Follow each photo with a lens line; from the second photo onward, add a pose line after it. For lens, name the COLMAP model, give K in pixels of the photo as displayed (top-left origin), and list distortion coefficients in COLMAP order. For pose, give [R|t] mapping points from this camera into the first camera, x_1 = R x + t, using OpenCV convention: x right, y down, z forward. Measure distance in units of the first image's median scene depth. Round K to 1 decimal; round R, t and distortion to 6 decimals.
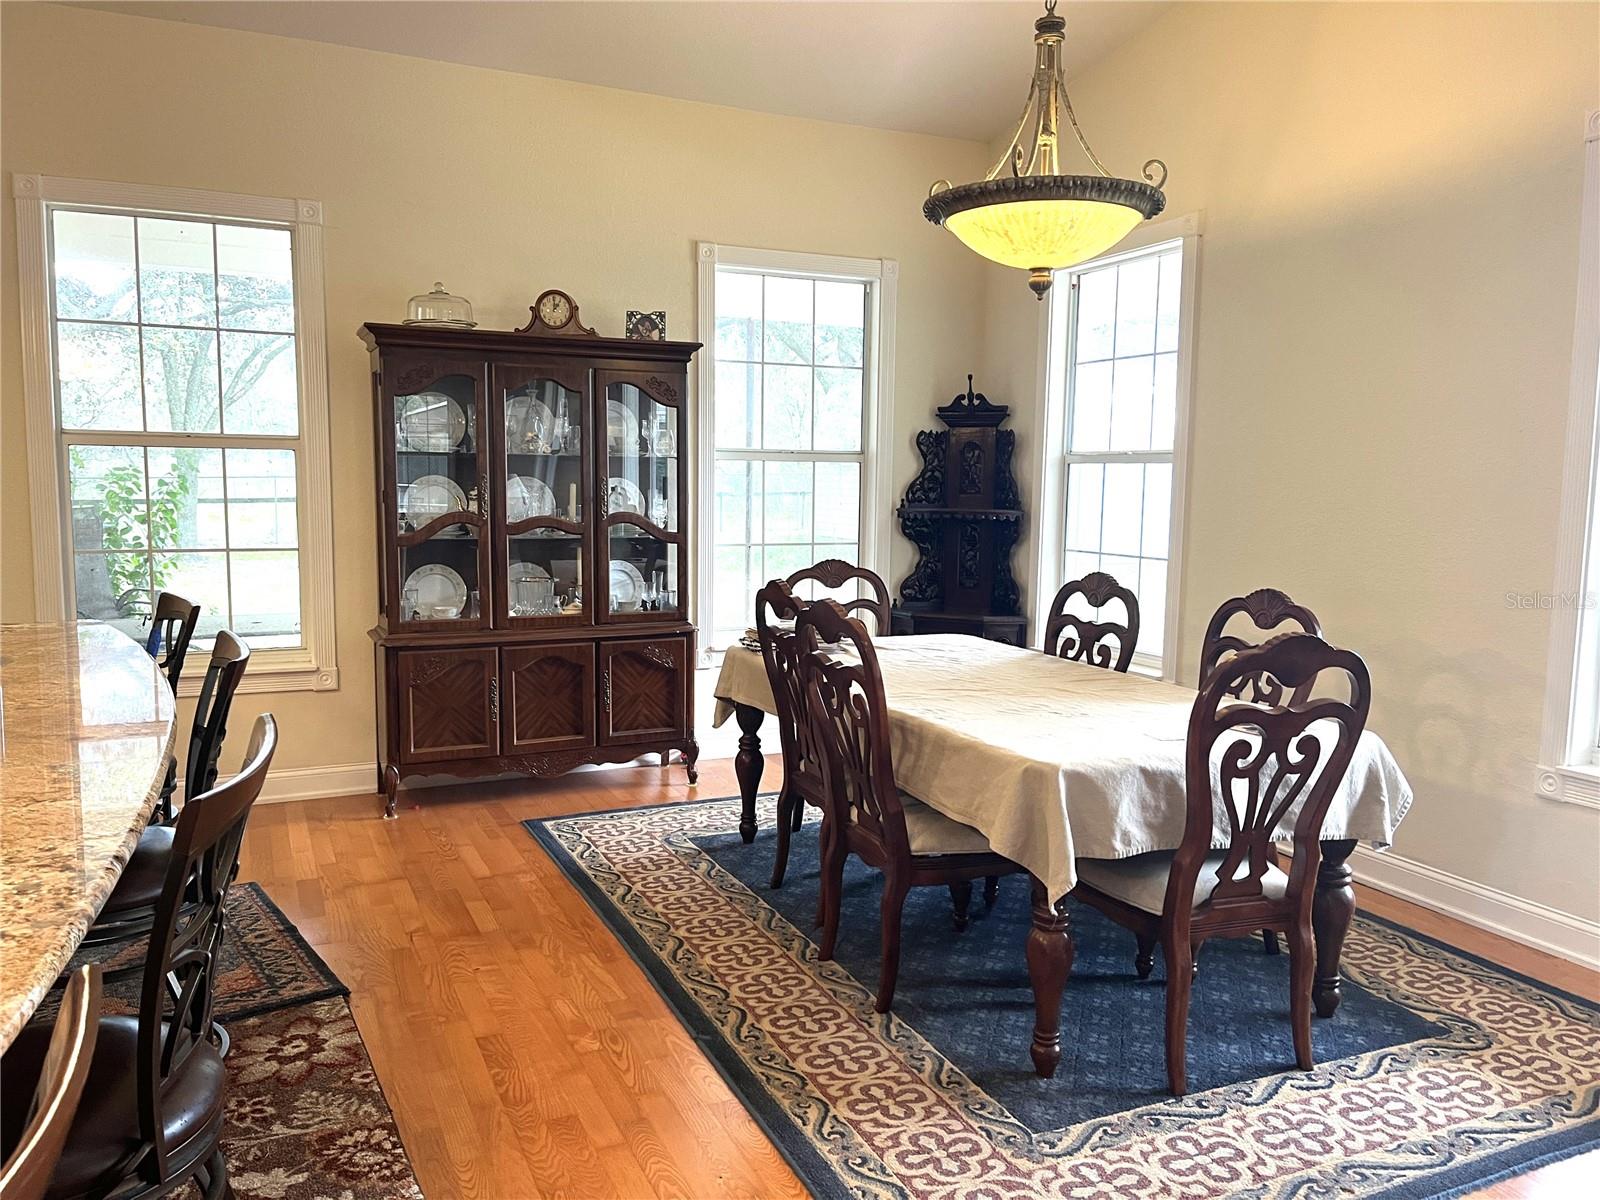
lens RADIAL K [[1227.3, 0, 800.0], [0, 1227.3, 600.0], [0, 0, 1]] dist [0.049946, -0.002737]
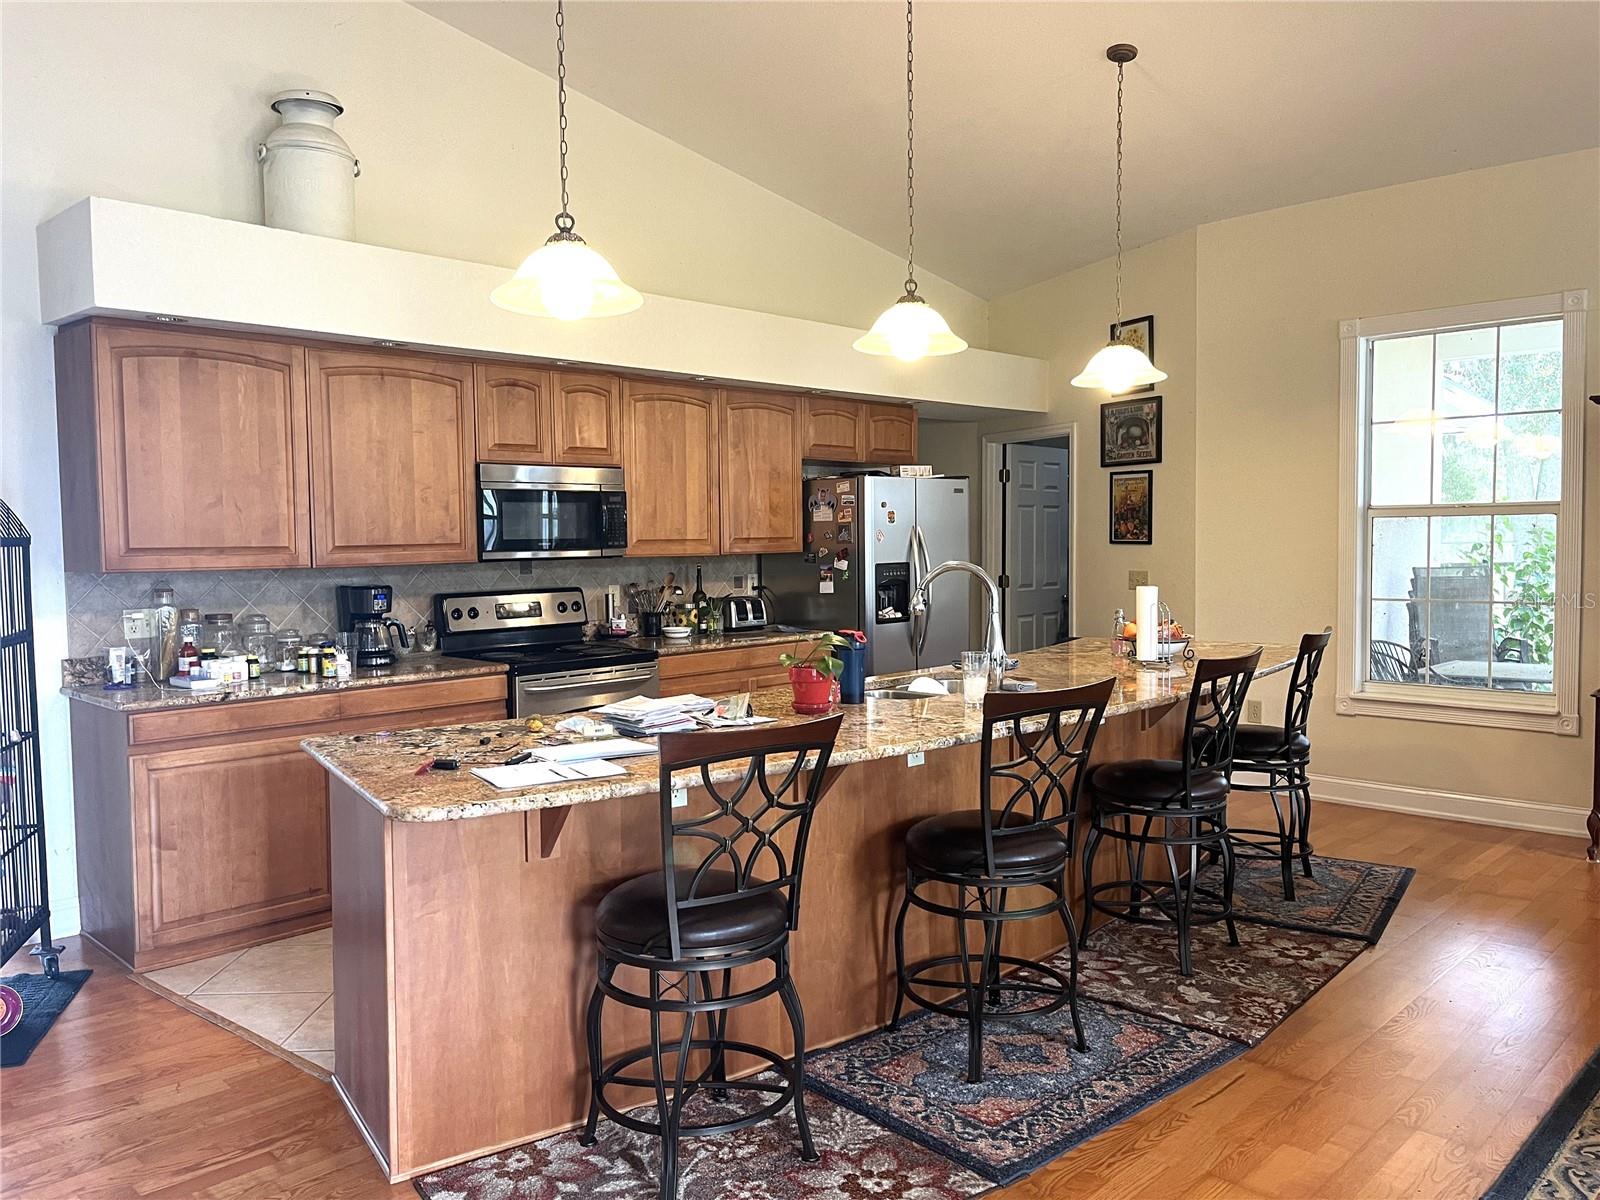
lens RADIAL K [[1227.3, 0, 800.0], [0, 1227.3, 600.0], [0, 0, 1]] dist [0.049946, -0.002737]
pose [[0.367612, 0.032581, -0.929409, 0.512877], [-0.082585, 0.996581, 0.002270, 0.011870], [0.926305, 0.075921, 0.369046, -0.032925]]
